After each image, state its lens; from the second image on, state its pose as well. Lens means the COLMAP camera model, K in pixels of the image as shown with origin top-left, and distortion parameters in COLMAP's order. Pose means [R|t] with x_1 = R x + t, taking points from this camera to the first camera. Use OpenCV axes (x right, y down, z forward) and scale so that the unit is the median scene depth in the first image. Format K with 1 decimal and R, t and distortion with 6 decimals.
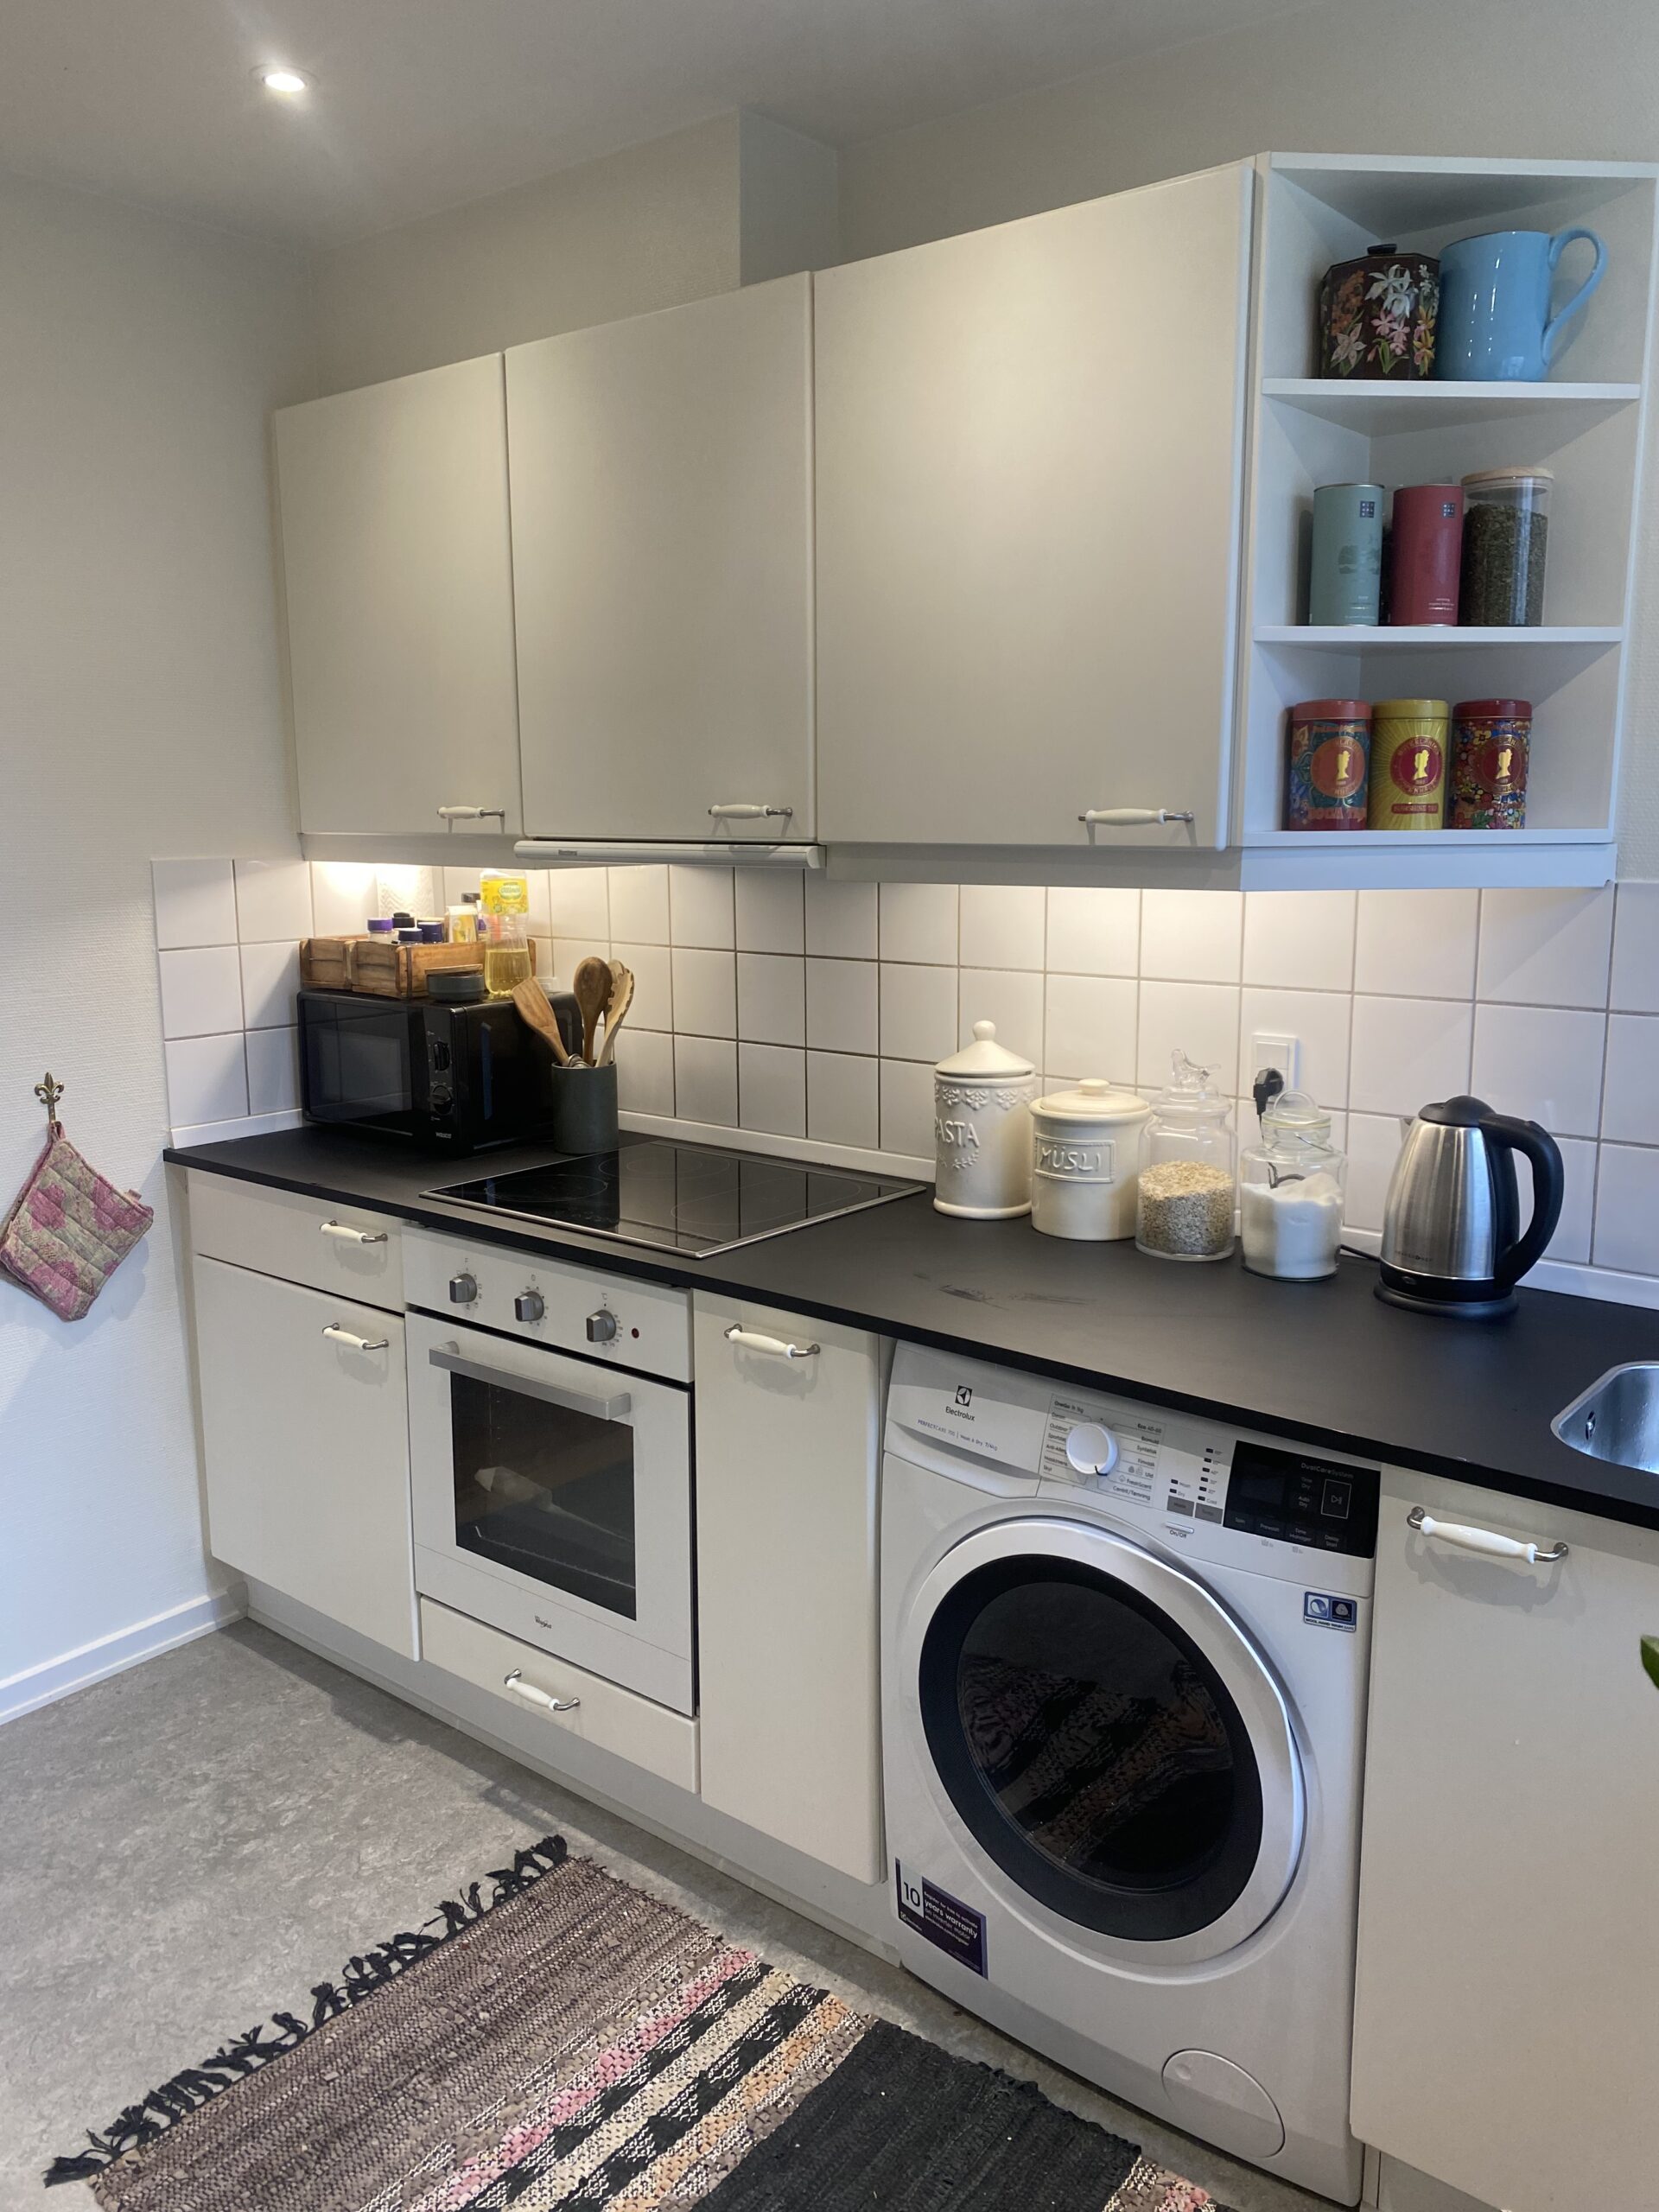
lens RADIAL K [[1693.9, 0, 832.1], [0, 1693.9, 1099.0], [0, 0, 1]] dist [-0.001922, -0.000377]
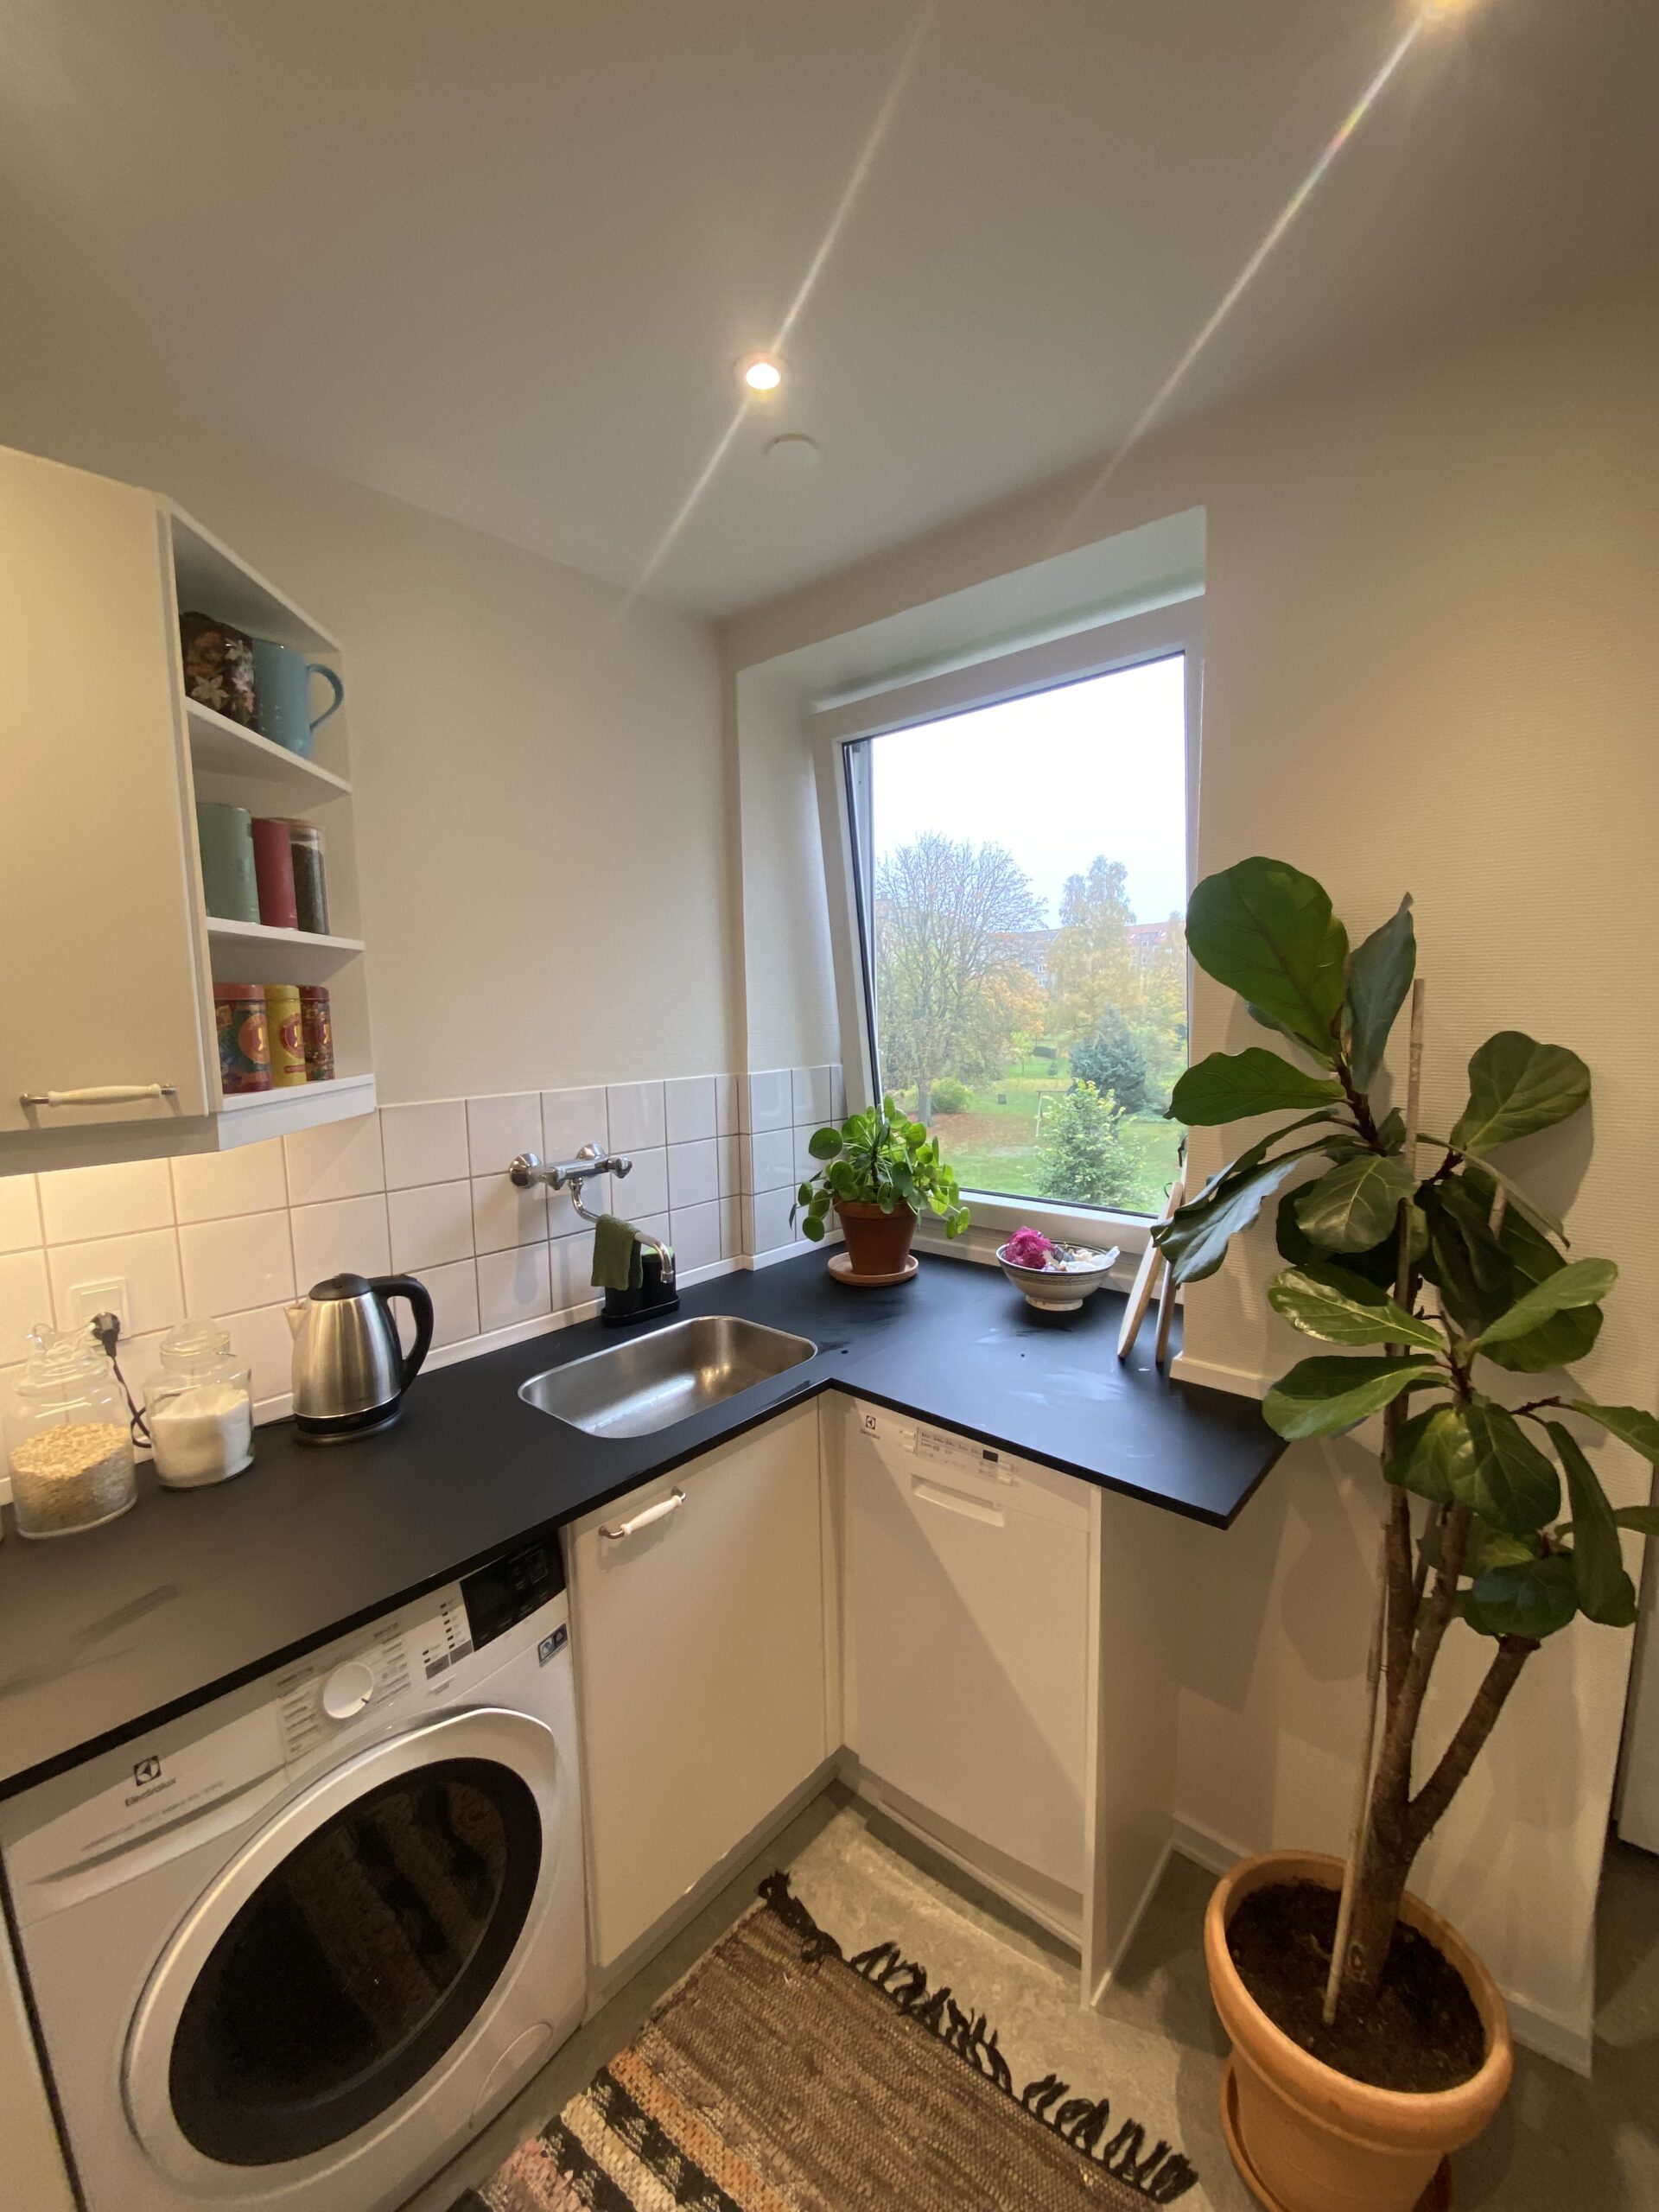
lens RADIAL K [[893.0, 0, 831.2], [0, 893.0, 1114.5], [0, 0, 1]] dist [-0.014259, -0.000250]
pose [[0.025545, -0.110699, 0.993526, -0.321799], [0.189833, 0.976303, 0.103899, -0.131100], [-0.981484, 0.185950, 0.045954, 0.580119]]
